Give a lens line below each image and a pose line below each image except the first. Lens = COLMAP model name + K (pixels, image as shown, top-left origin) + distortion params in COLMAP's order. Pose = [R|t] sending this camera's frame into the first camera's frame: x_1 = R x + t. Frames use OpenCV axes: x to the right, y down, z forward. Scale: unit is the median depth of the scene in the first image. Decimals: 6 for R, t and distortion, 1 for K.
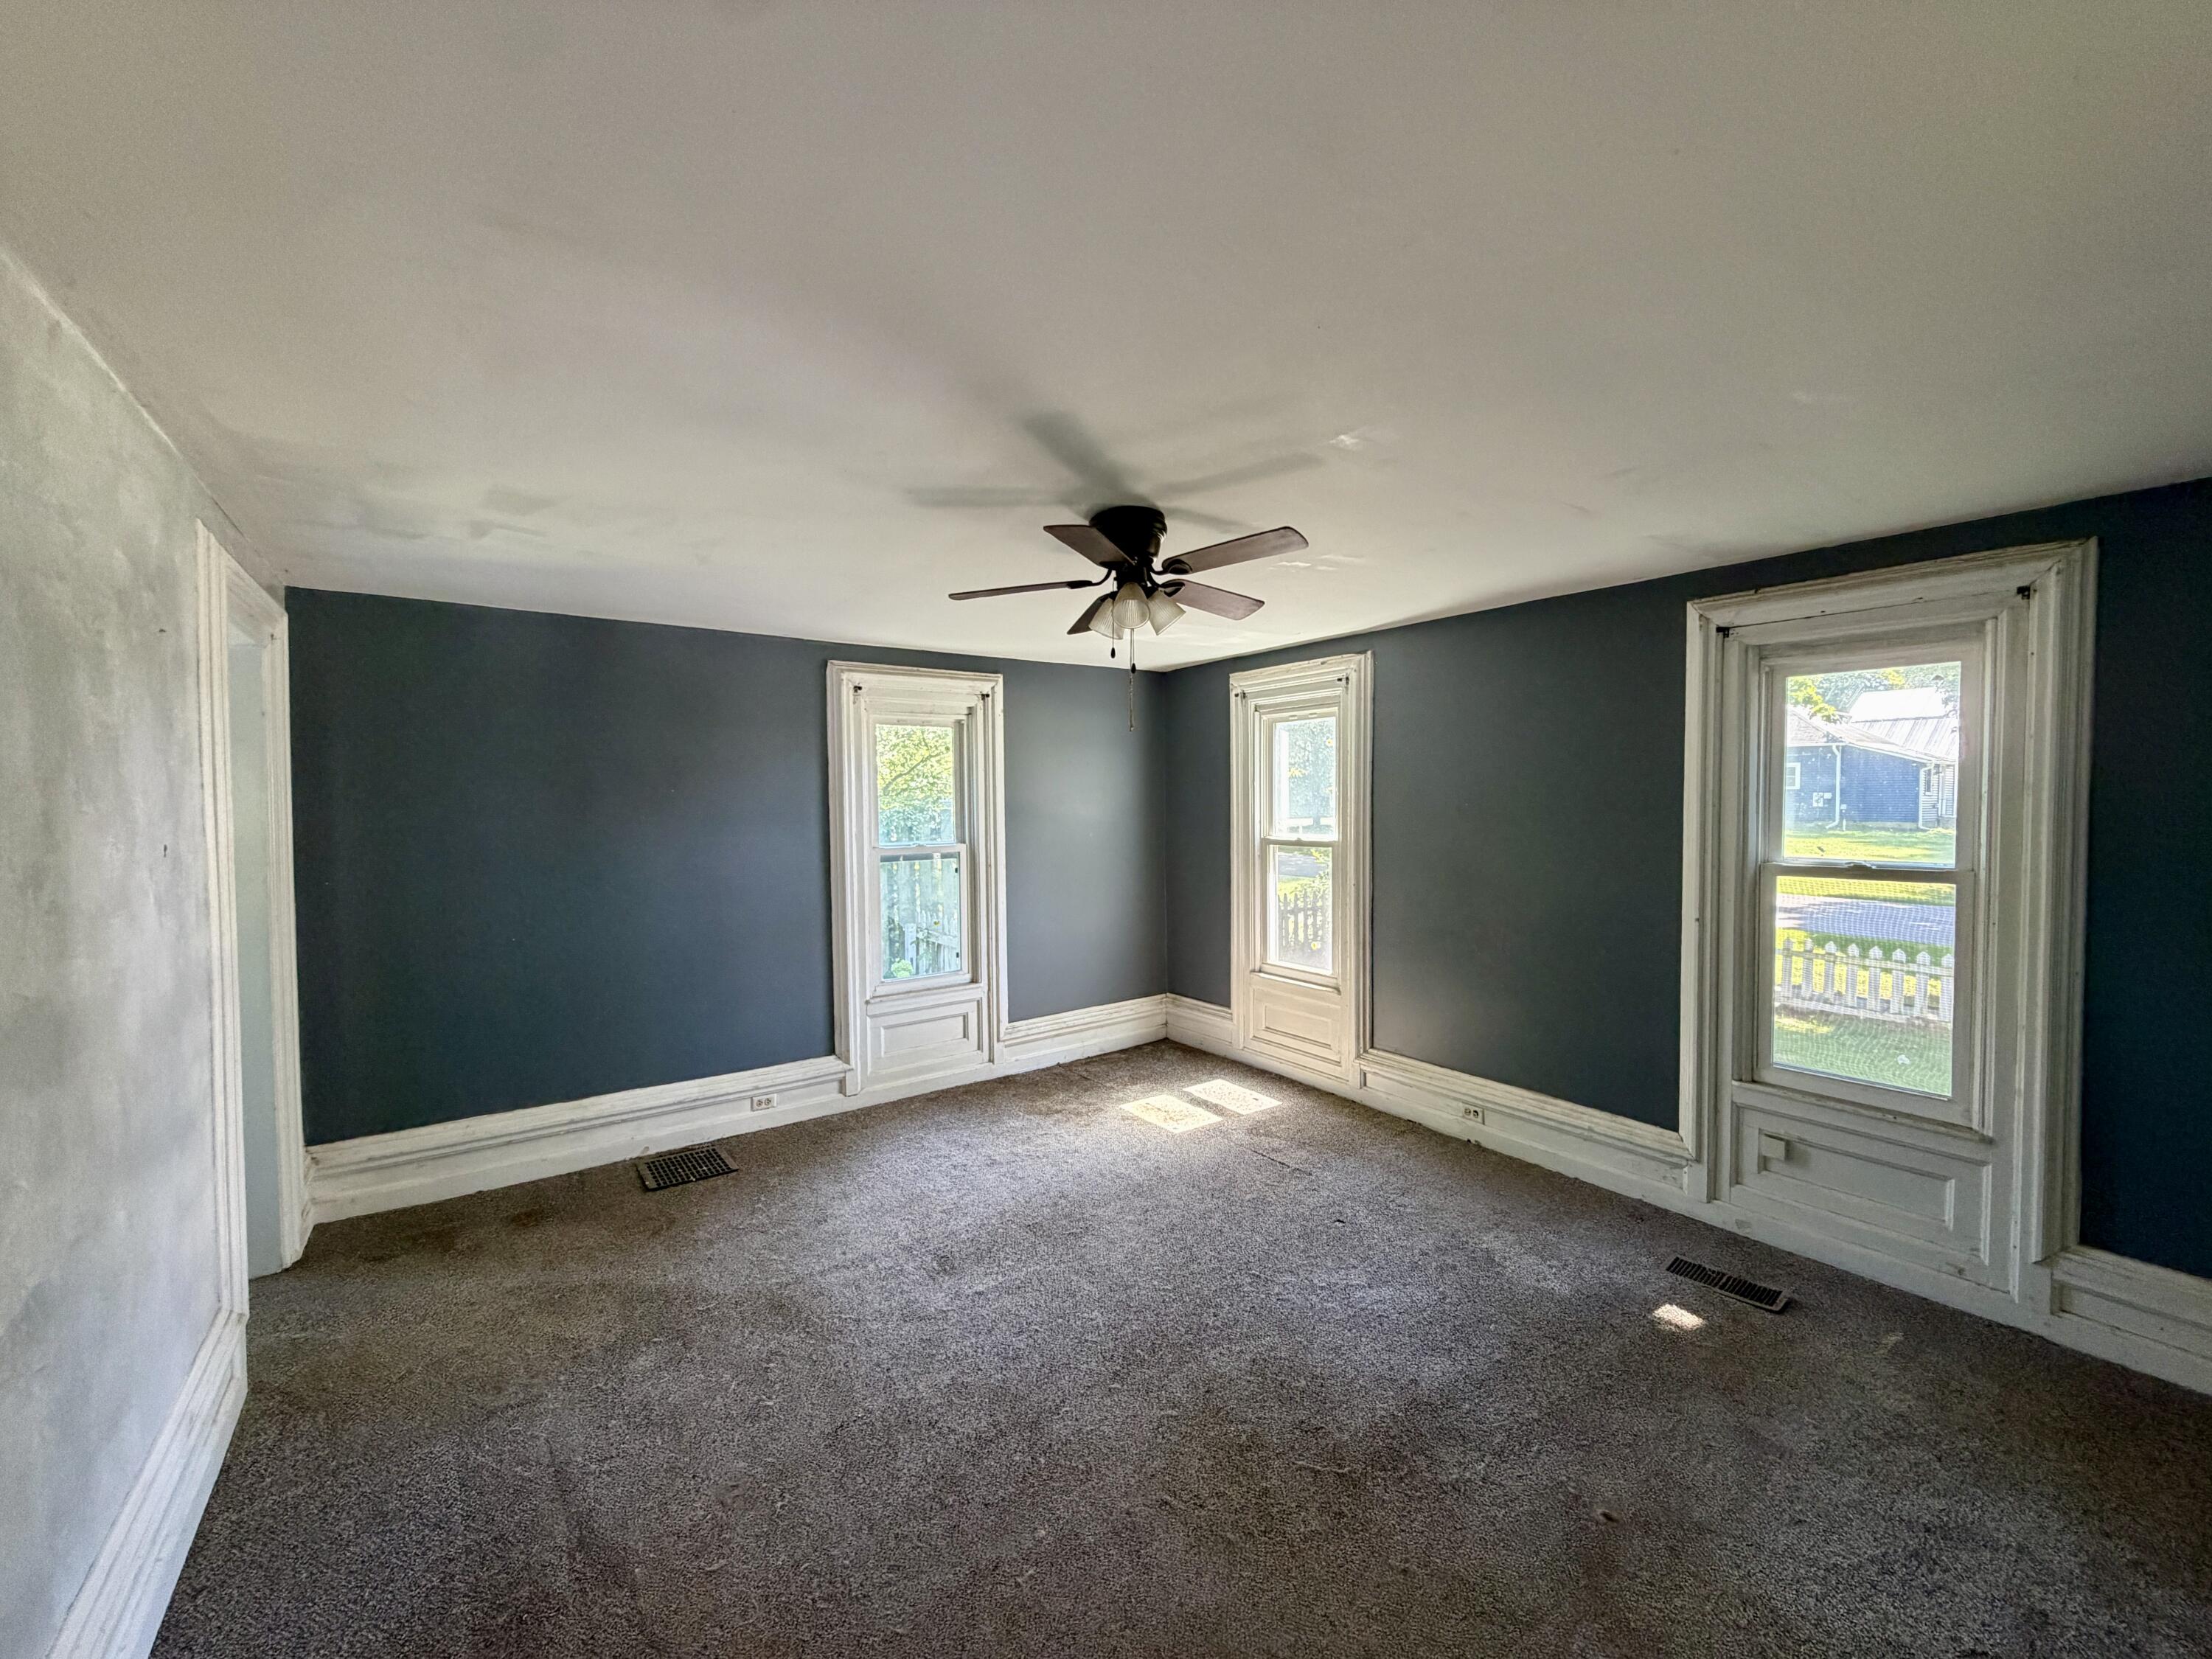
lens RADIAL K [[882.7, 0, 1100.6], [0, 882.7, 828.5], [0, 0, 1]] dist [-0.000897, 0.000351]
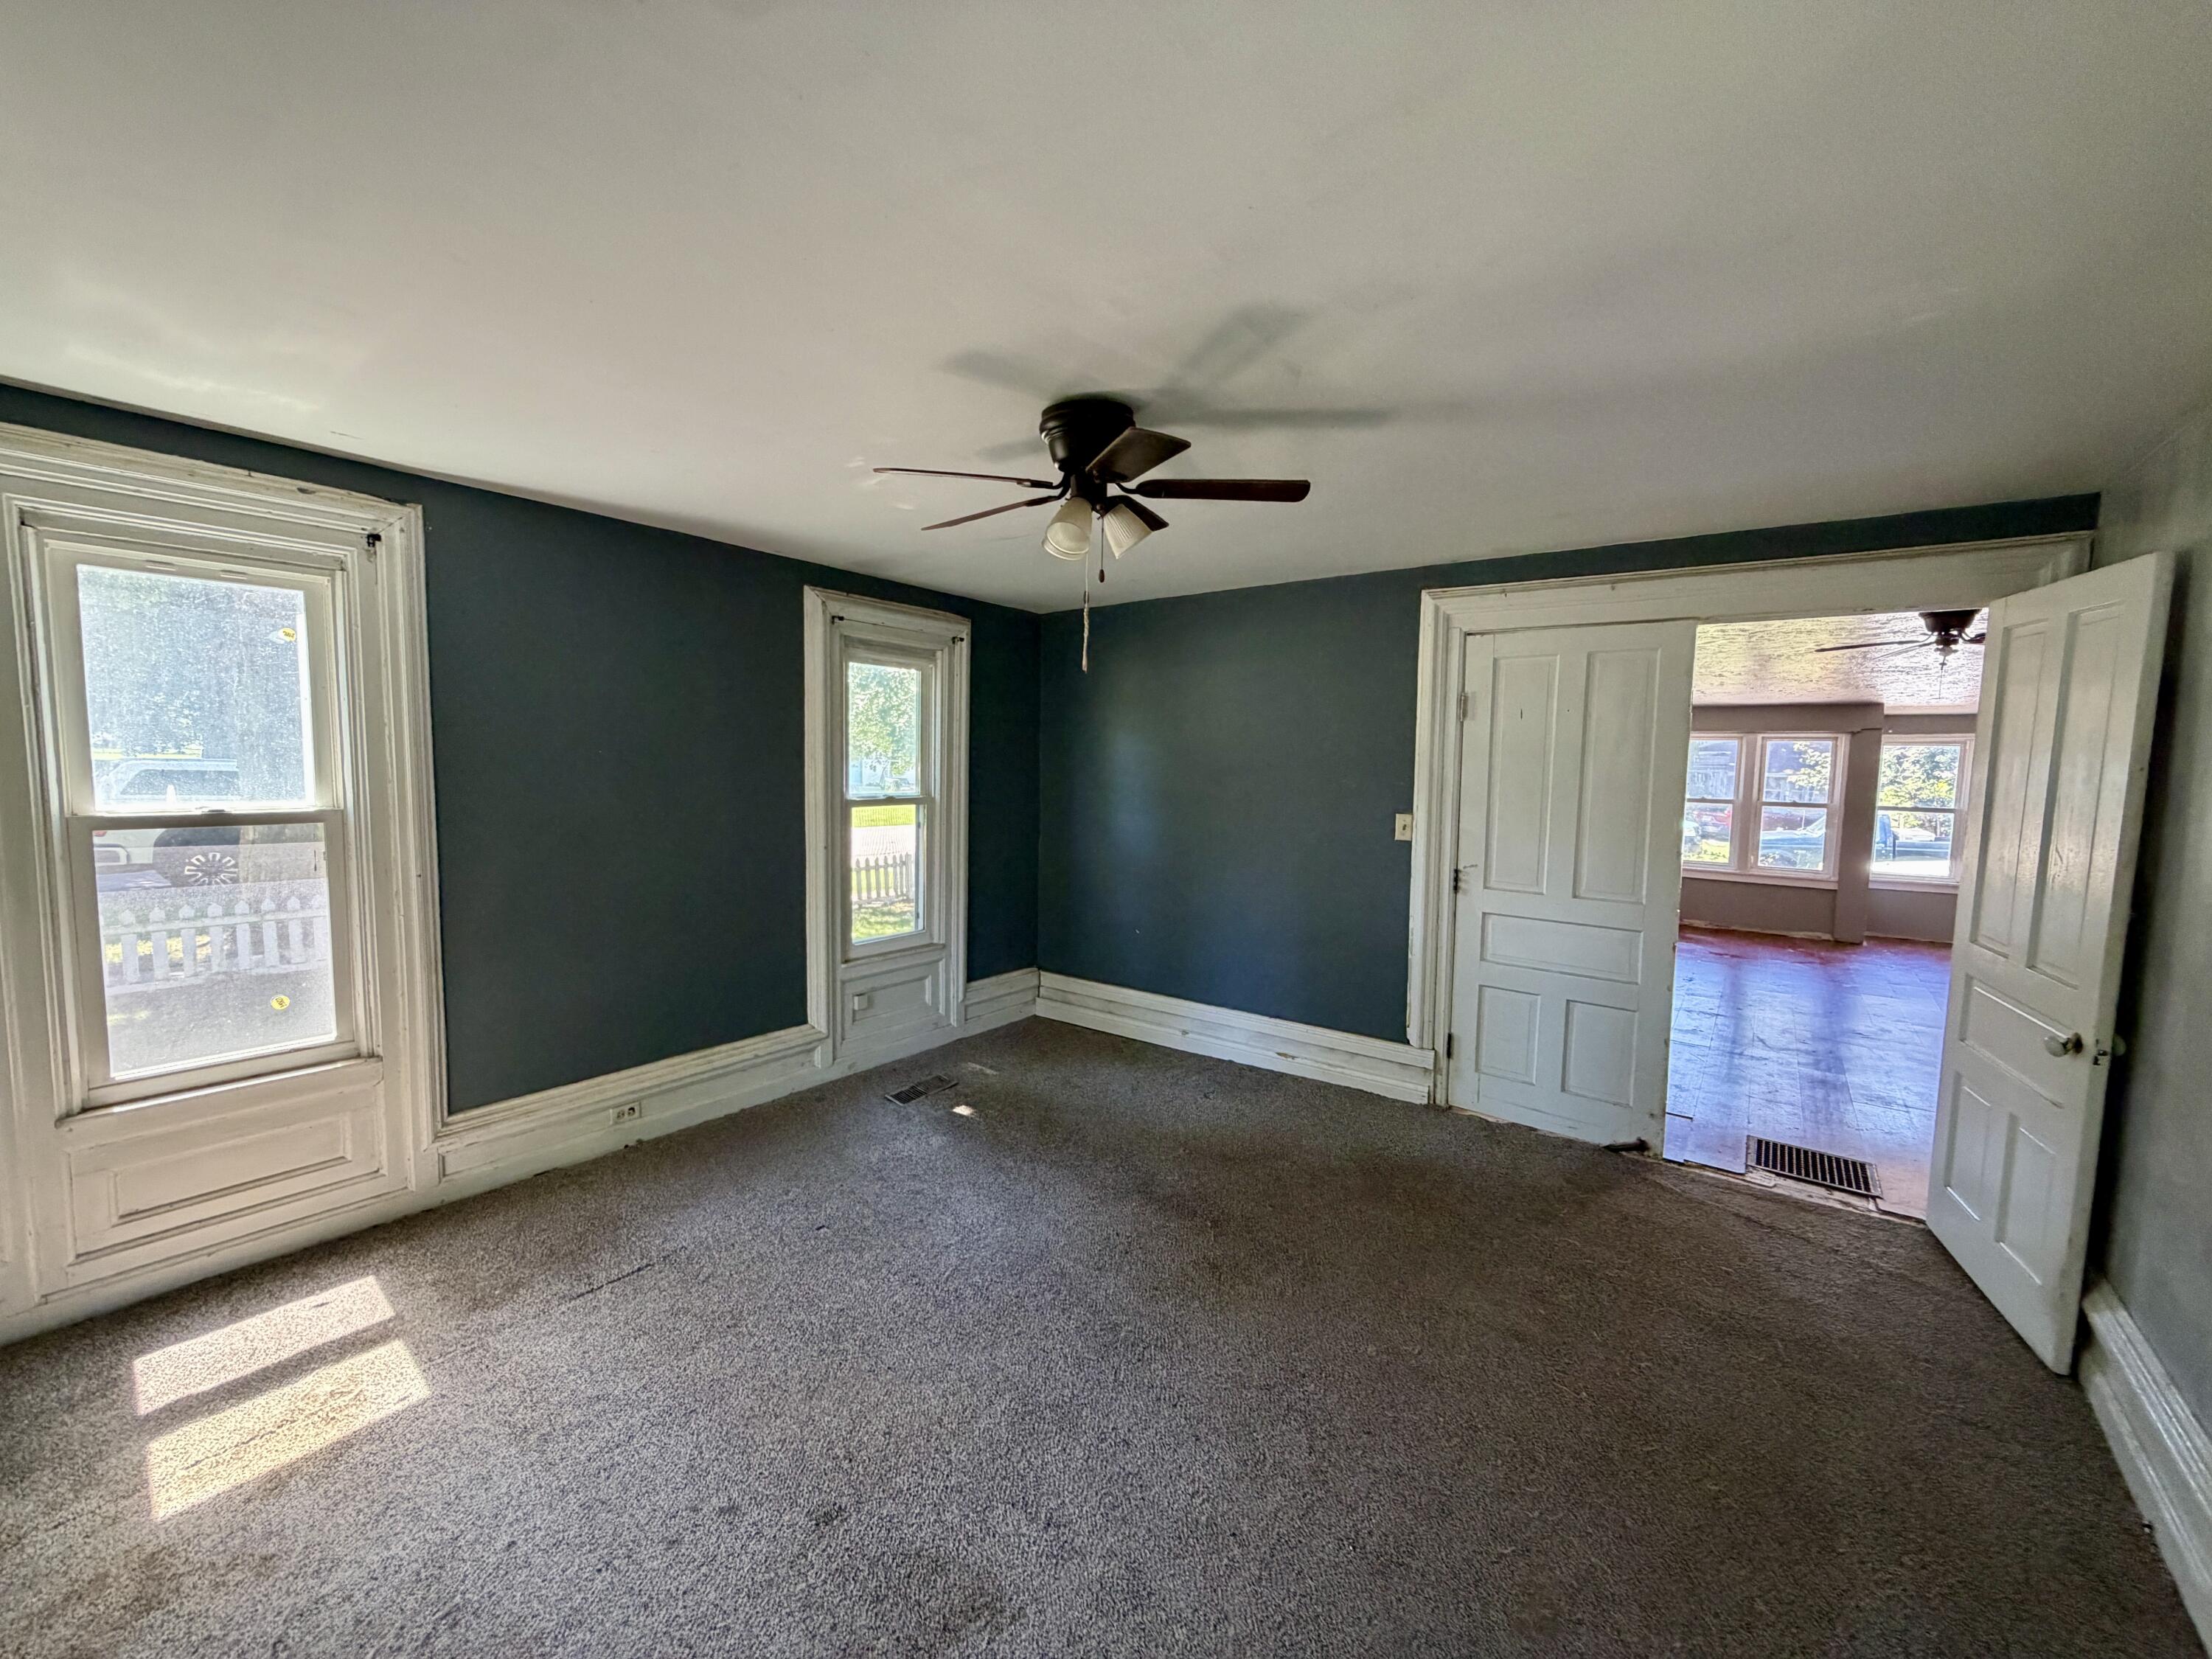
lens RADIAL K [[882.7, 0, 1100.6], [0, 882.7, 828.5], [0, 0, 1]] dist [-0.000897, 0.000351]
pose [[-0.296270, -0.077284, 0.951972, -0.650435], [0.010568, 0.996395, 0.084179, -0.025825], [-0.955046, 0.035000, -0.294385, 1.025336]]
